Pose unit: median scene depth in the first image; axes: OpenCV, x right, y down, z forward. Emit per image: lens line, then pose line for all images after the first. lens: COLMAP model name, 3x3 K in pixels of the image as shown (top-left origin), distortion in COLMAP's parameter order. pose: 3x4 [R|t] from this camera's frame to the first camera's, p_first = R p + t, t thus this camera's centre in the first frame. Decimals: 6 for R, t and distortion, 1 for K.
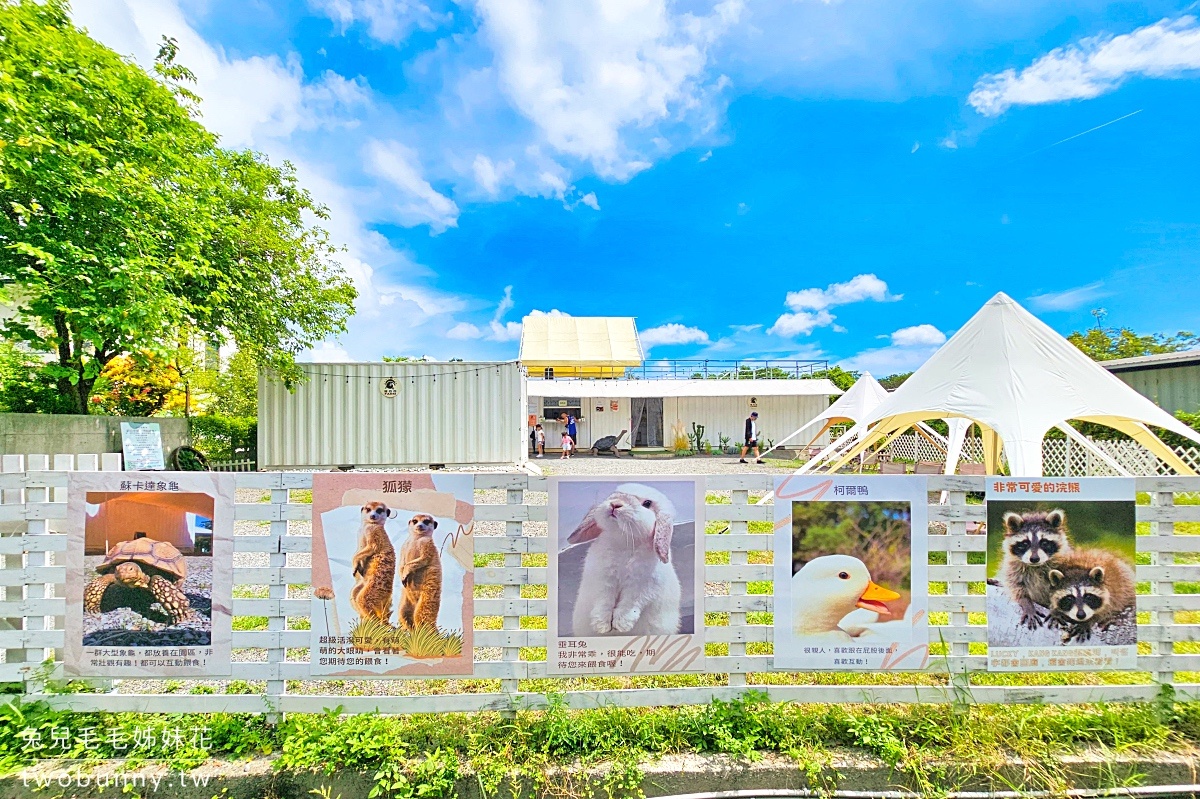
lens RADIAL K [[521.5, 0, 596.6], [0, 521.5, 417.4], [0, 0, 1]] dist [0.001172, 0.000729]
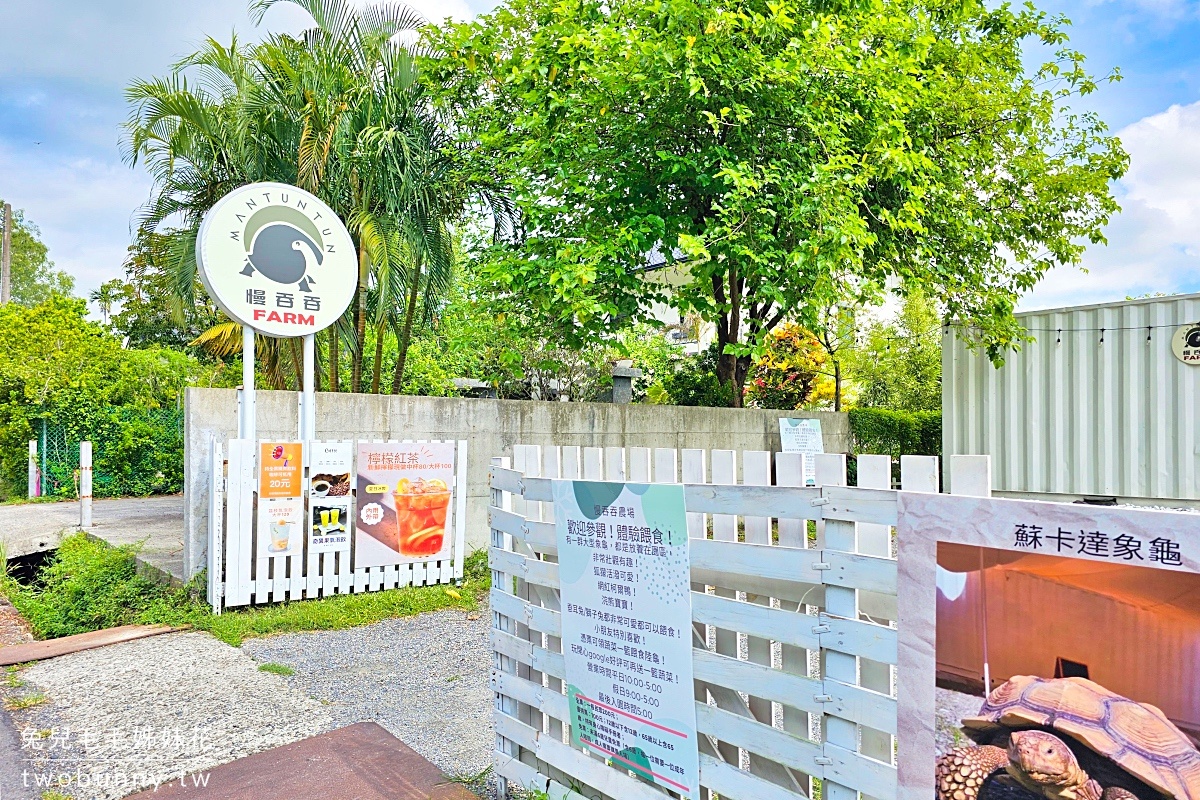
lens RADIAL K [[823.0, 0, 600.3], [0, 823.0, 403.8], [0, 0, 1]] dist [-0.001275, -0.002387]
pose [[0.617871, -0.021564, -0.785984, -0.271449], [0.009760, 0.999757, -0.019756, 0.017164], [0.786219, 0.004535, 0.617931, 0.156797]]
